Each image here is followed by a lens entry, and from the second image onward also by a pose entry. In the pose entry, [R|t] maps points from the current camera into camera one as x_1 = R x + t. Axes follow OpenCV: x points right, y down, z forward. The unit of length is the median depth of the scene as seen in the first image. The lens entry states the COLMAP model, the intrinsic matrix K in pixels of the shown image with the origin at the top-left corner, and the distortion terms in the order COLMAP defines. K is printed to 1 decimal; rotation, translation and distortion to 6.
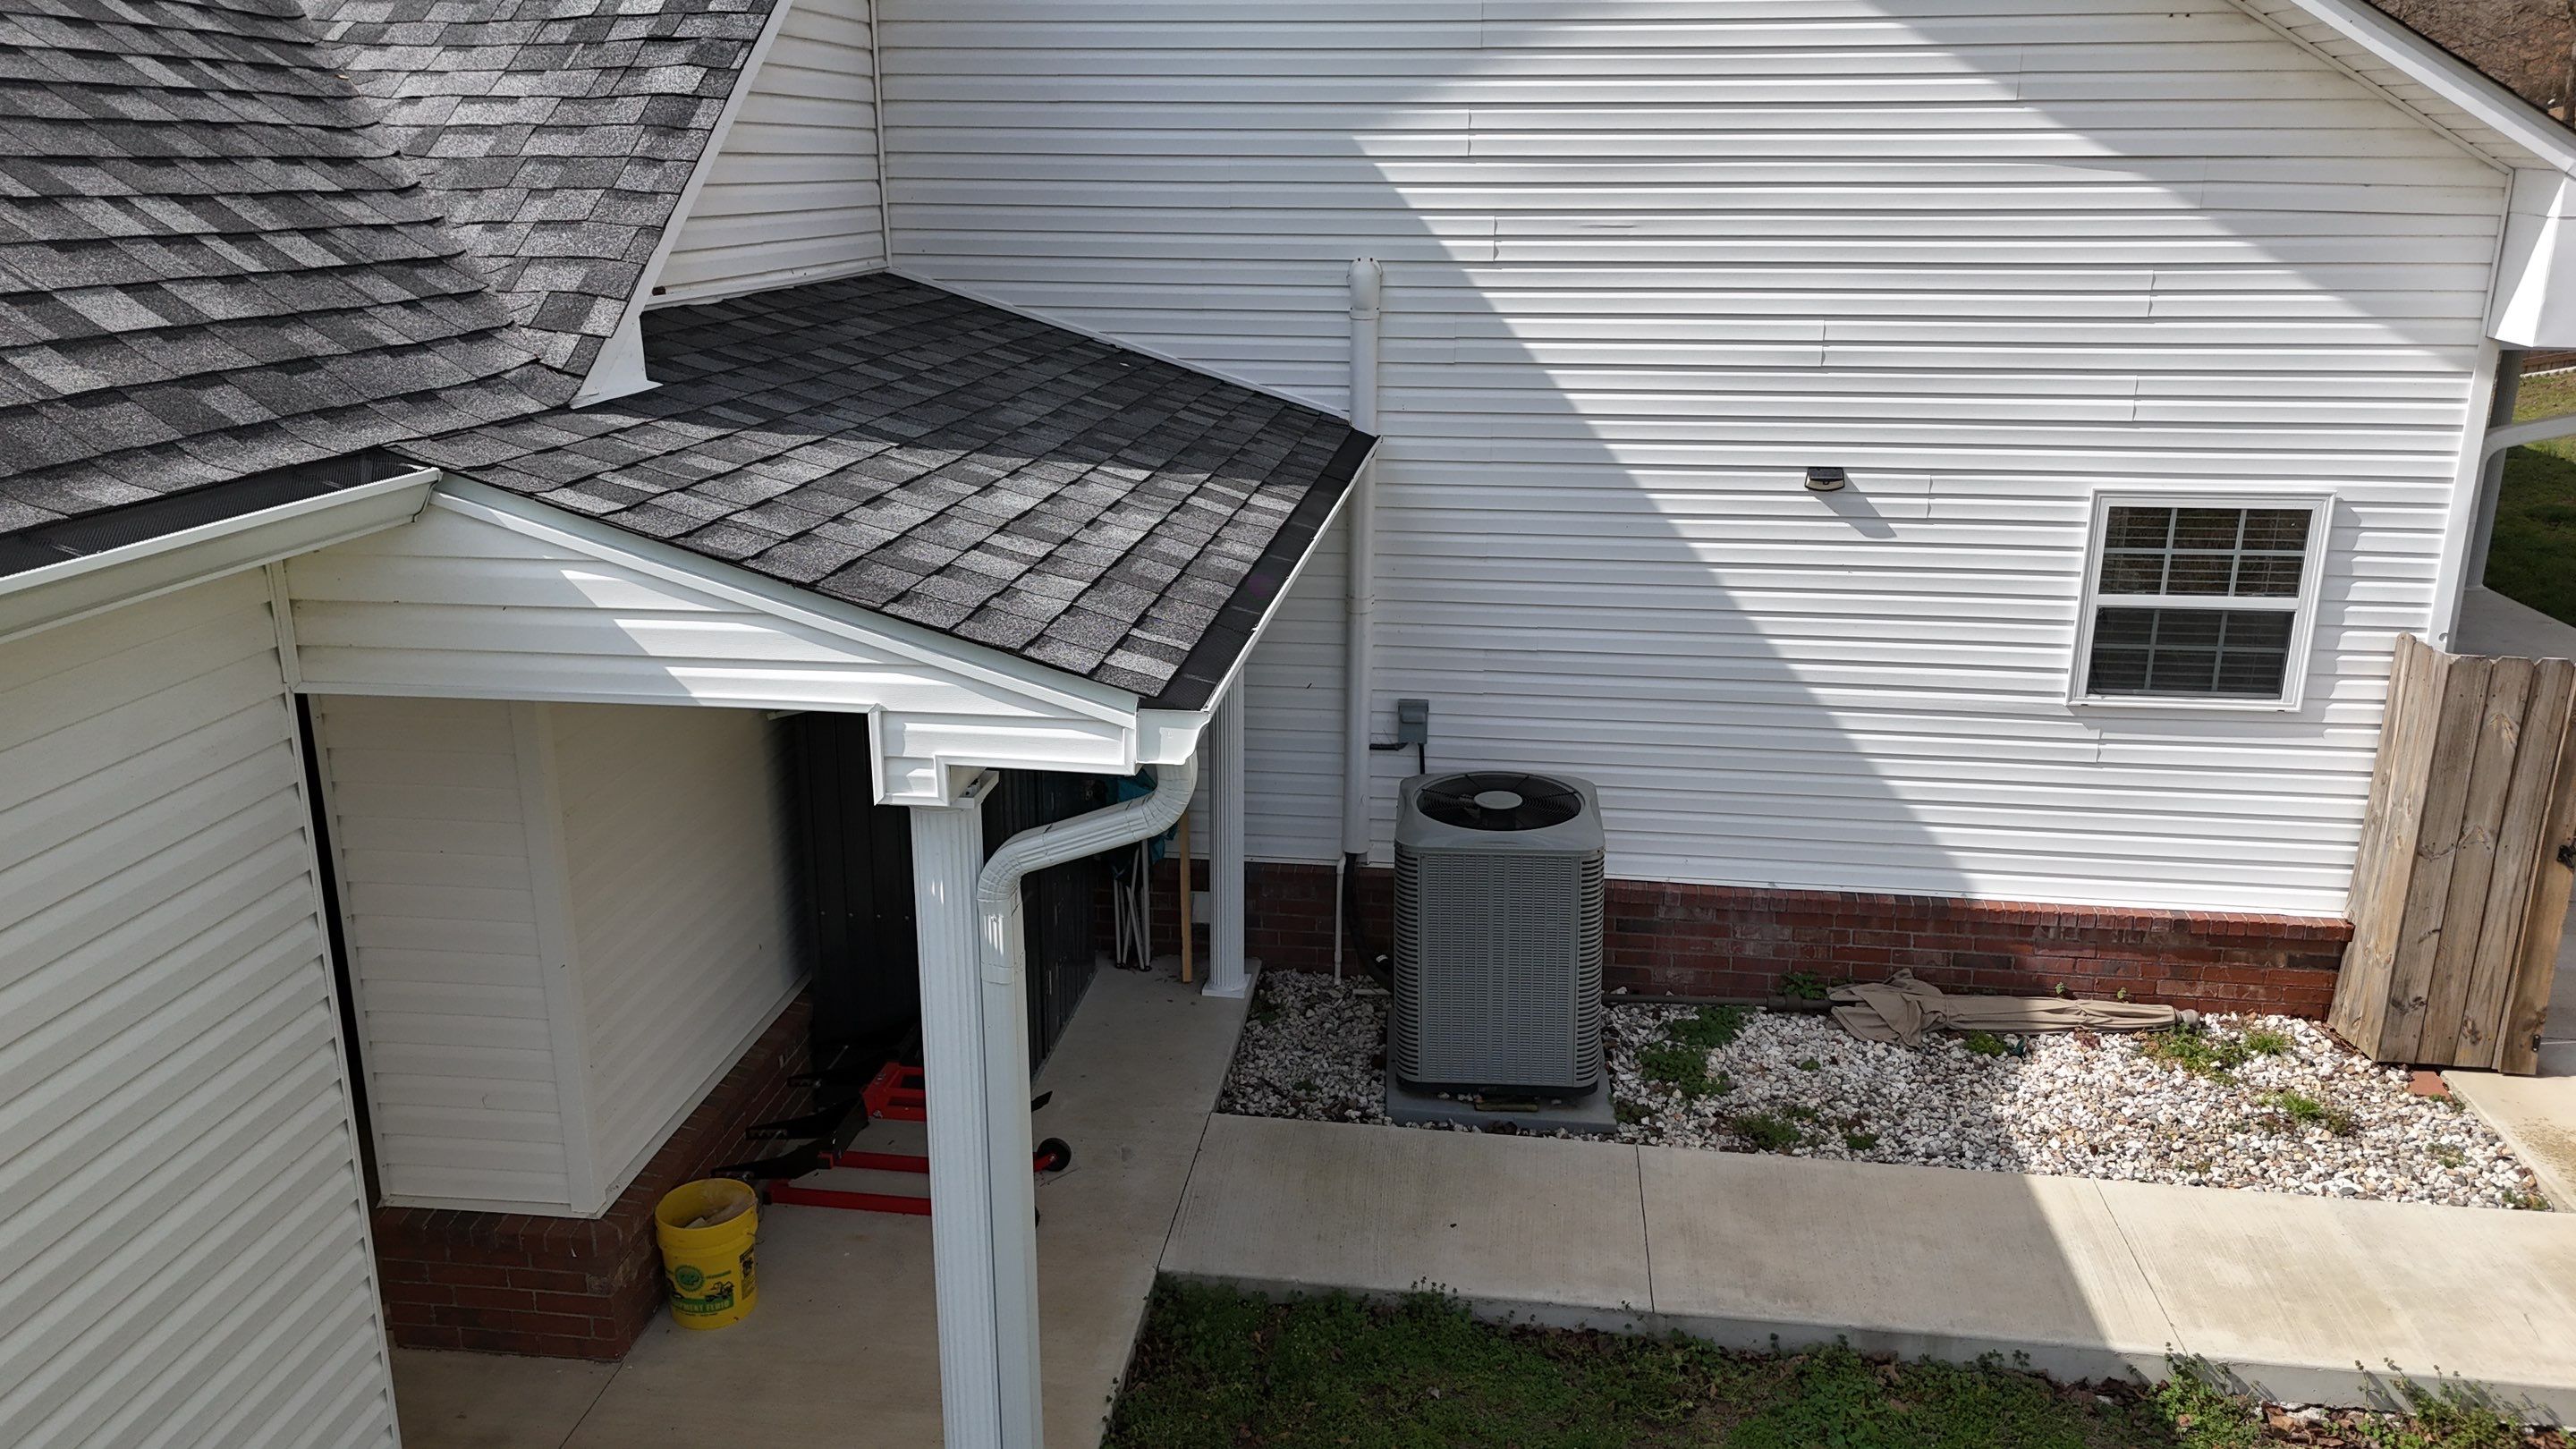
lens RADIAL K [[1897.0, 0, 1288.0], [0, 1897.0, 724.5], [0, 0, 1]] dist [0.071443, -0.074257]
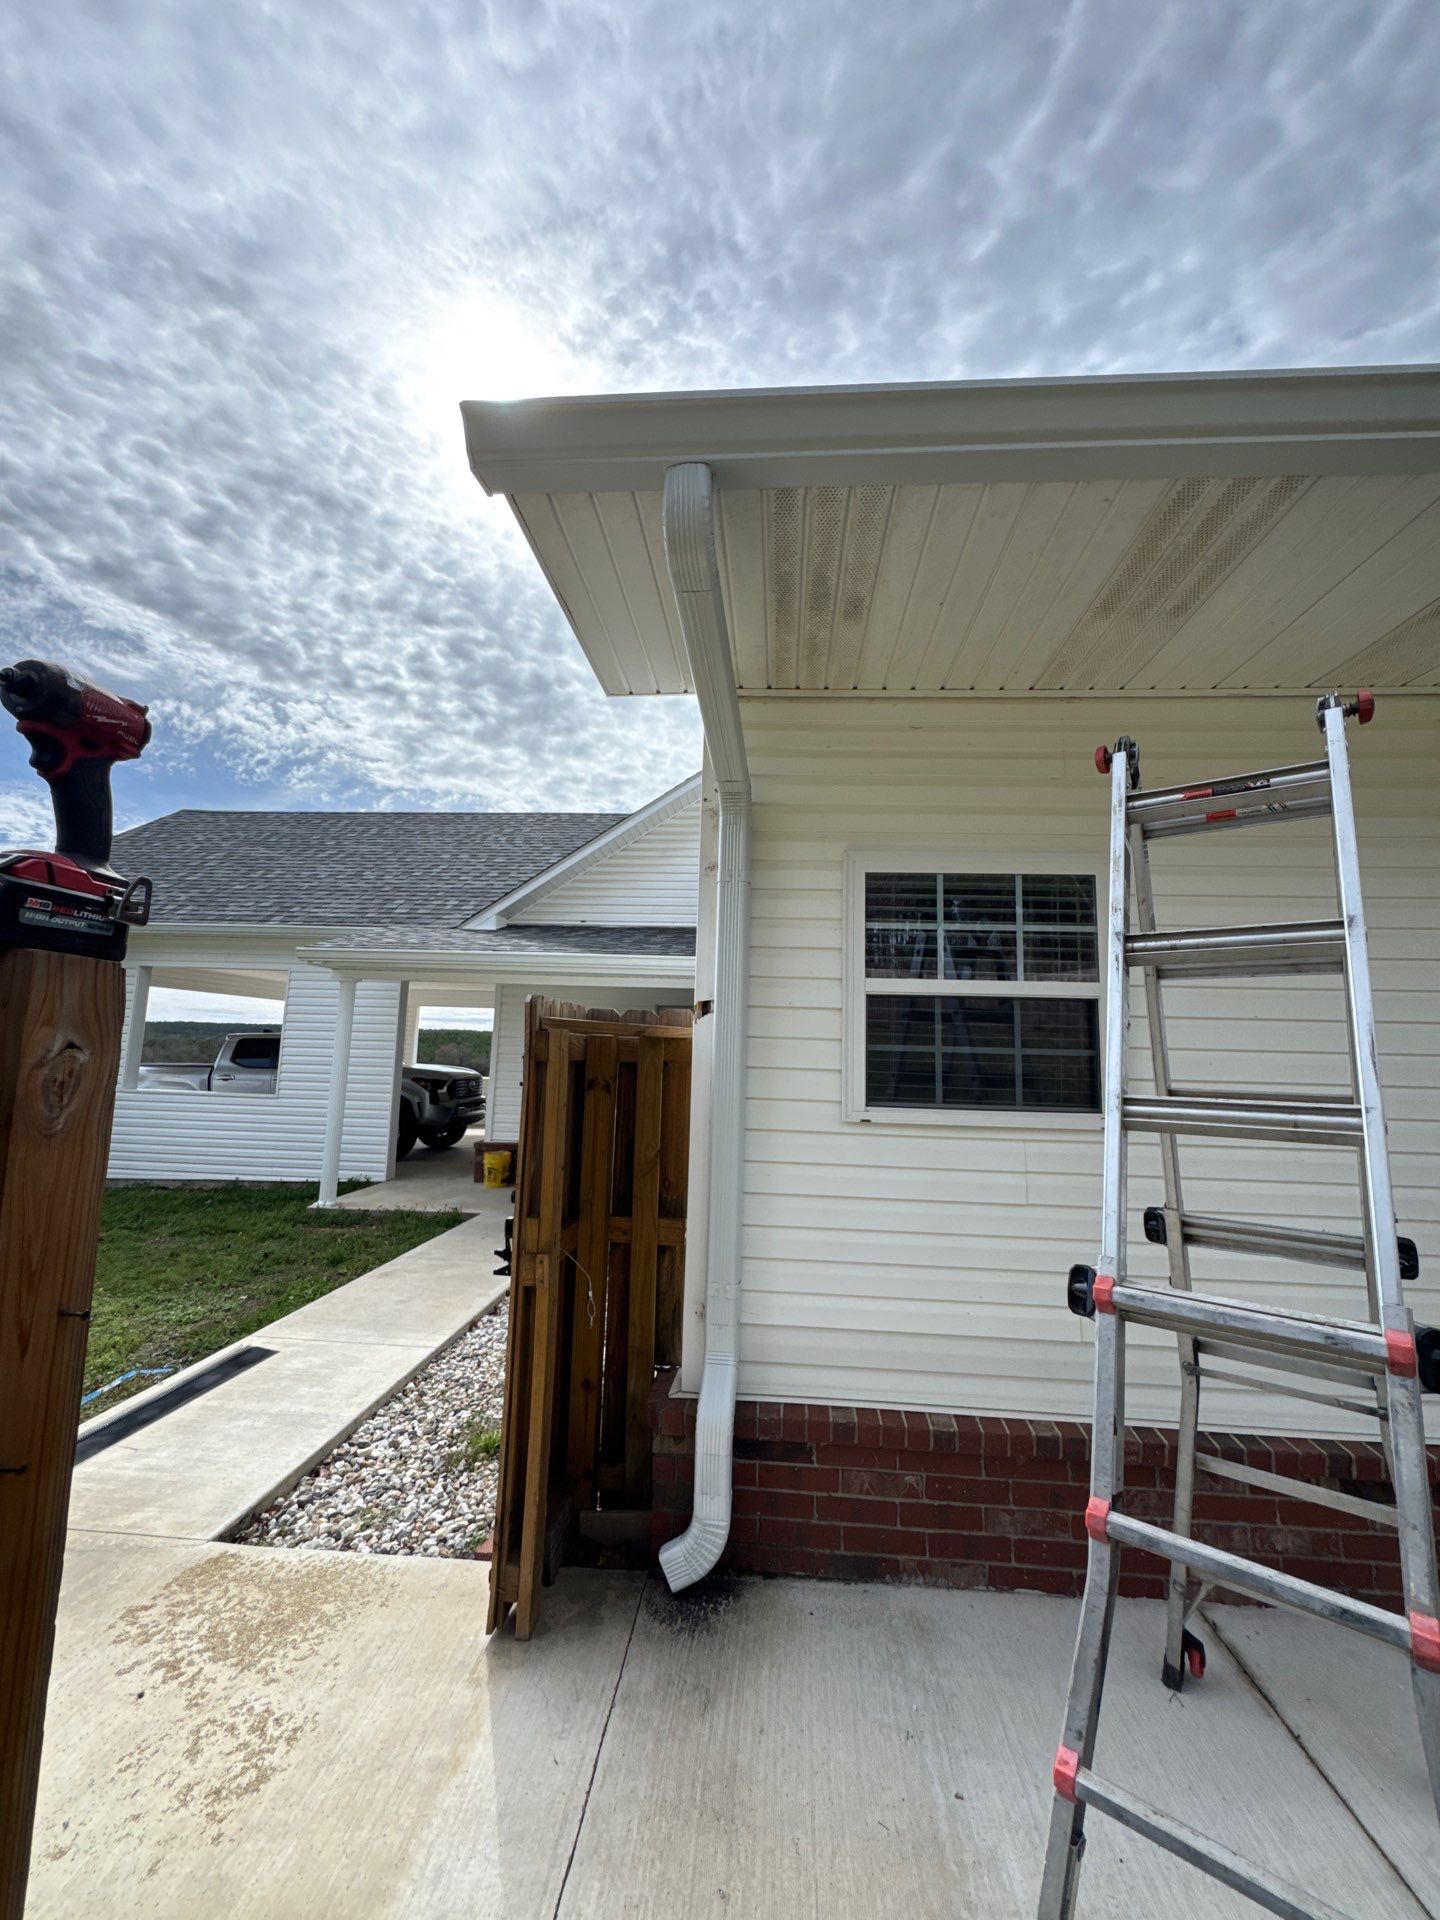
lens RADIAL K [[747.8, 0, 720.0], [0, 747.8, 960.0], [0, 0, 1]] dist [-0.008631, -0.000033]
pose [[0.998328, 0.037298, 0.044168, 0.351646], [-0.016159, 0.913613, -0.406263, 0.055618], [-0.055506, 0.404870, 0.912688, 0.720760]]
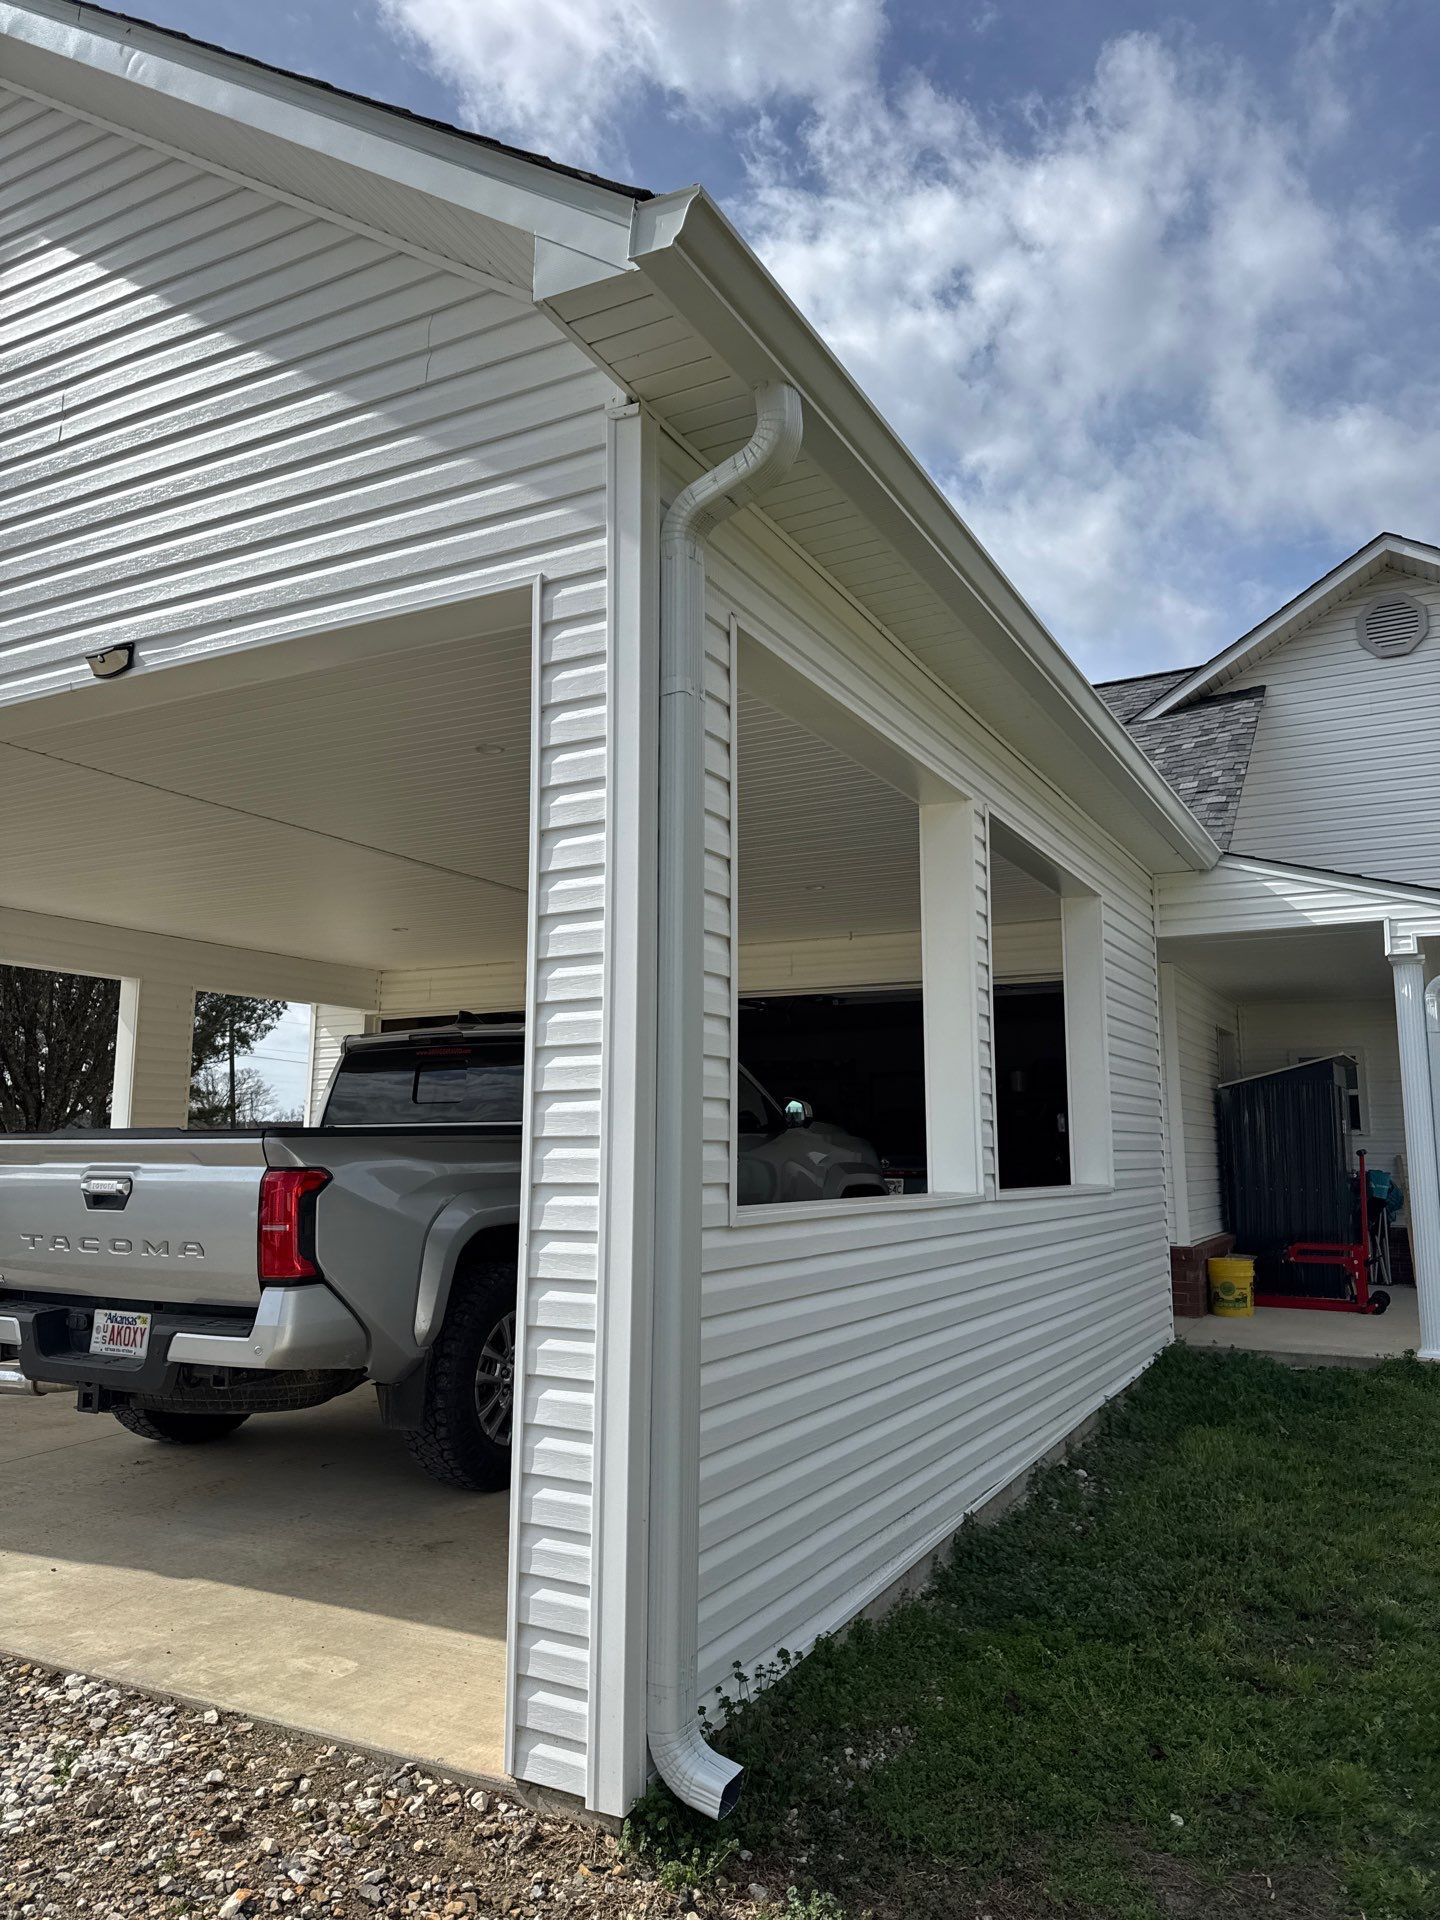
lens RADIAL K [[1338.8, 0, 727.8], [0, 1338.8, 955.3], [0, 0, 1]] dist [0.093473, -0.131644]
pose [[0.935393, -0.050804, -0.349942, -0.219200], [-0.101062, 0.909939, -0.402241, 0.478159], [0.338861, 0.411619, 0.846016, -0.500664]]
